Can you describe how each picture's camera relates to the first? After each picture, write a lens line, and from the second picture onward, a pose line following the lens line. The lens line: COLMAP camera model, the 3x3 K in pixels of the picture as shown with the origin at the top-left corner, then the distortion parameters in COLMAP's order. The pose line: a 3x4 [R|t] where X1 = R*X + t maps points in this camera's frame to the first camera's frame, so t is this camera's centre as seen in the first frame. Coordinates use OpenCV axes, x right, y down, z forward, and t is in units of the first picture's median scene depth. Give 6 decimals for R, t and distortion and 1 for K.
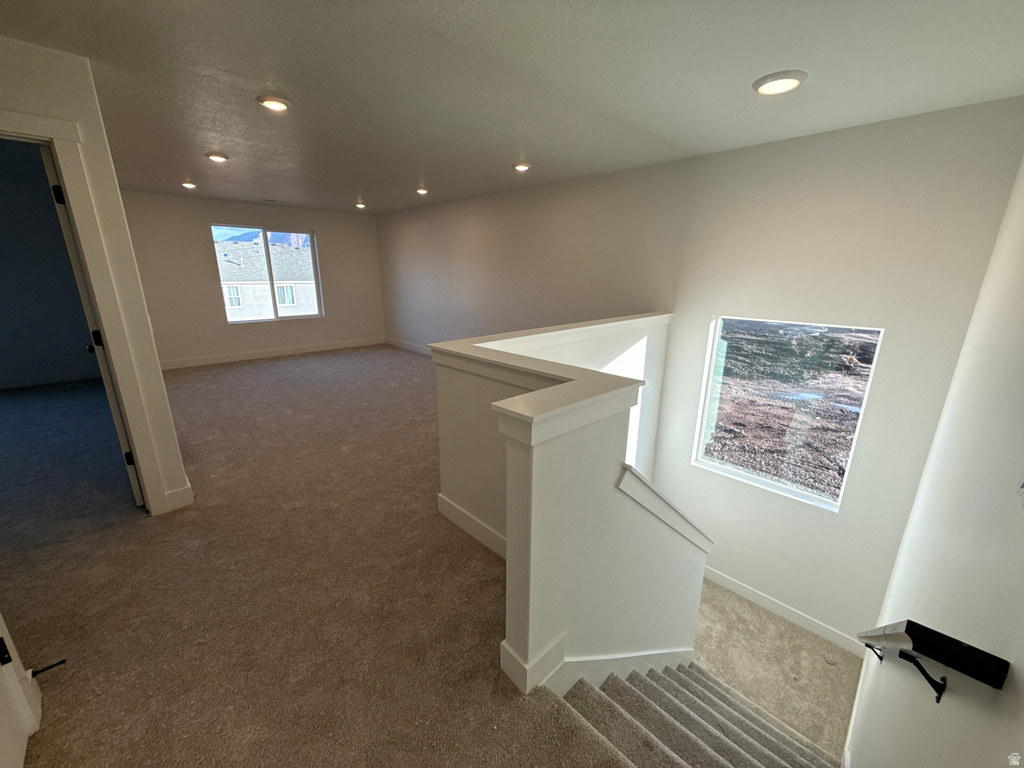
lens RADIAL K [[406.3, 0, 508.7], [0, 406.3, 387.6], [0, 0, 1]] dist [0.000154, 0.000203]
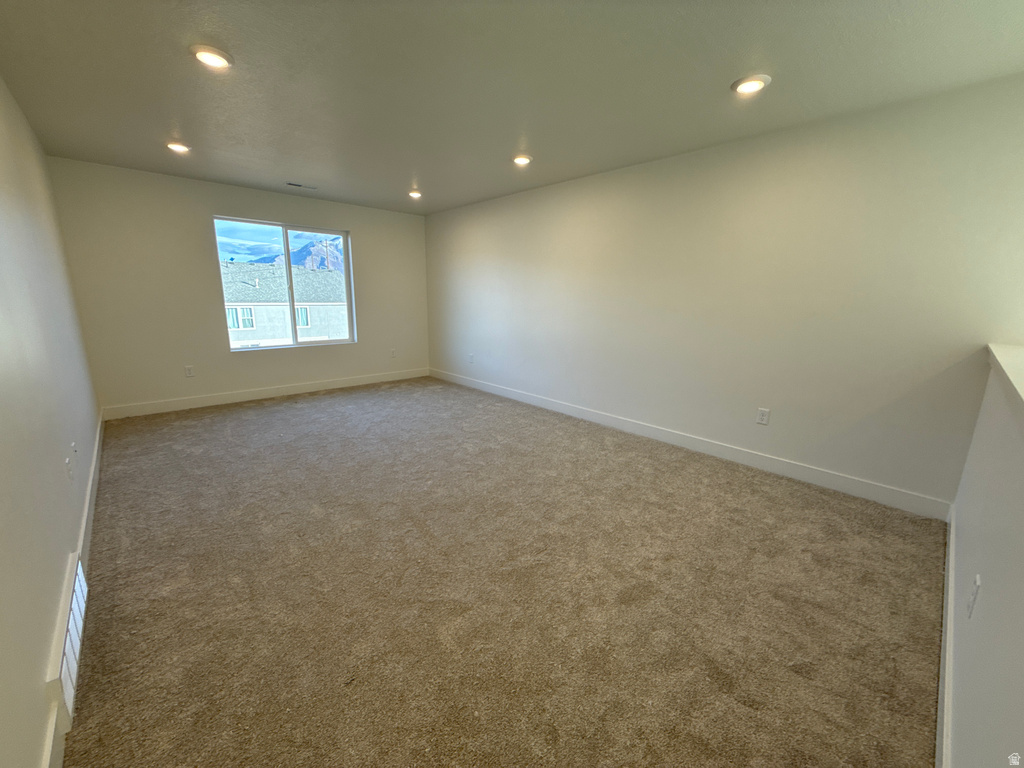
lens RADIAL K [[408.9, 0, 508.8], [0, 408.9, 386.3], [0, 0, 1]] dist [-0.001840, -0.000210]
pose [[0.999744, 0.009975, -0.020308, -0.167607], [-0.011187, 0.998110, -0.060428, -0.053653], [0.019667, 0.060640, 0.997966, 0.268669]]
